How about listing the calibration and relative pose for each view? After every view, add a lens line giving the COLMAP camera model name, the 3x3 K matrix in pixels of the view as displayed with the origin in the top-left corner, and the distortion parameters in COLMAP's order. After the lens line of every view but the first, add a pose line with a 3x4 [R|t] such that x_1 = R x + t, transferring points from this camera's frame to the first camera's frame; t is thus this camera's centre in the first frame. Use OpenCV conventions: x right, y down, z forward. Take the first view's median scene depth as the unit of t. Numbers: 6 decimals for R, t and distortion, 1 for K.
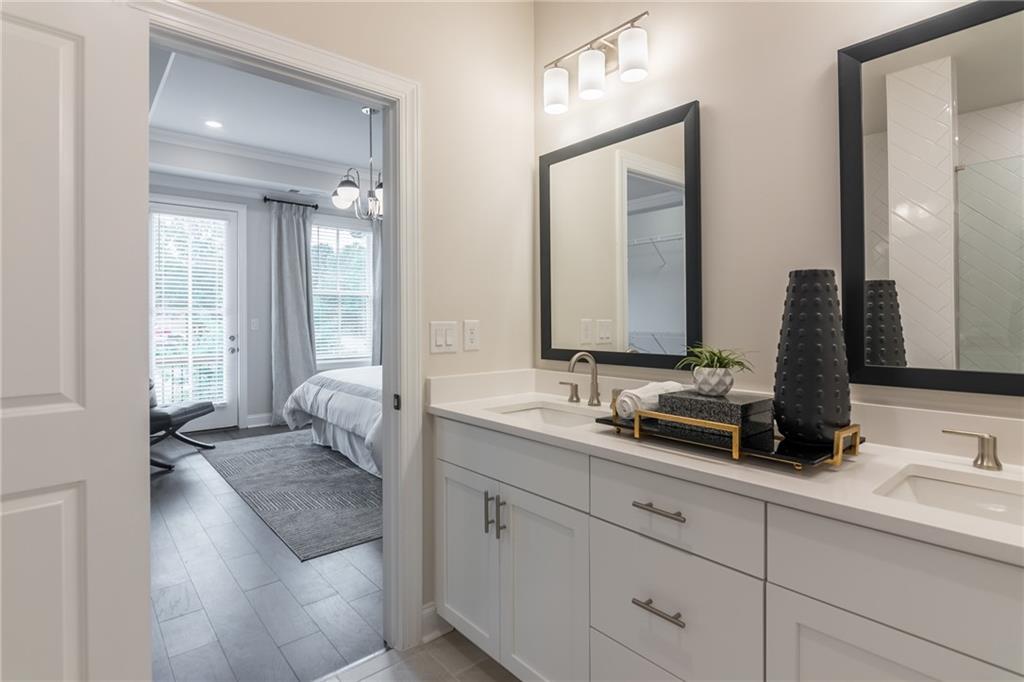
lens RADIAL K [[508.6, 0, 494.5], [0, 508.6, 319.0], [0, 0, 1]] dist [0.000515, -0.000198]
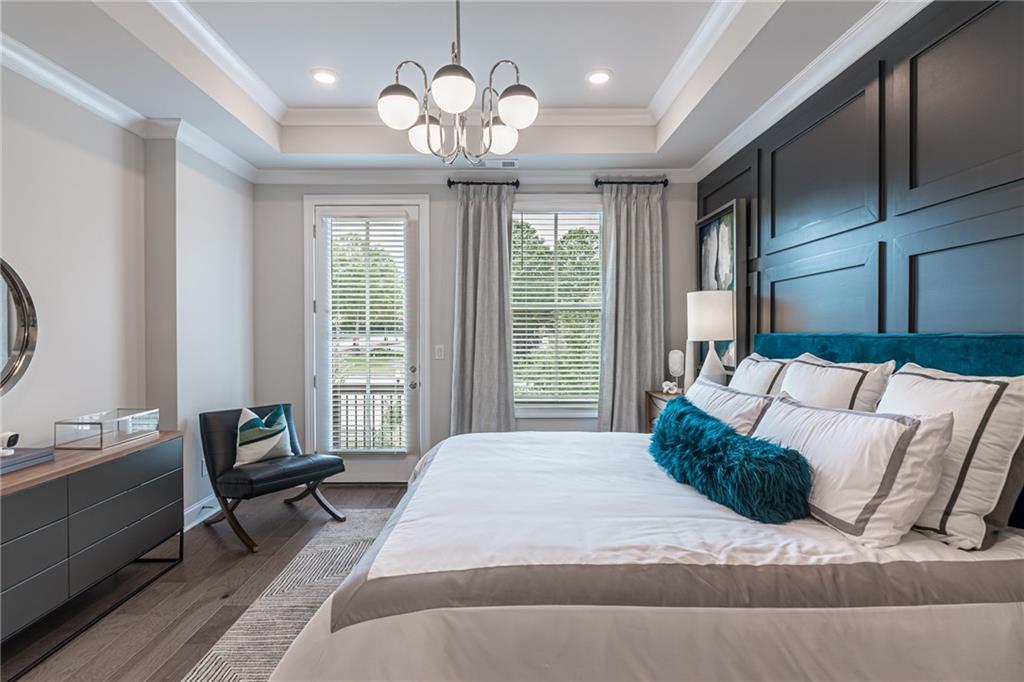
lens RADIAL K [[508.6, 0, 511.4], [0, 508.6, 337.9], [0, 0, 1]] dist [0.000515, -0.000198]
pose [[0.775067, 0.004245, -0.631865, 0.088085], [0.002045, 0.999955, 0.009227, -0.016527], [0.631876, -0.008444, 0.775024, 0.479642]]
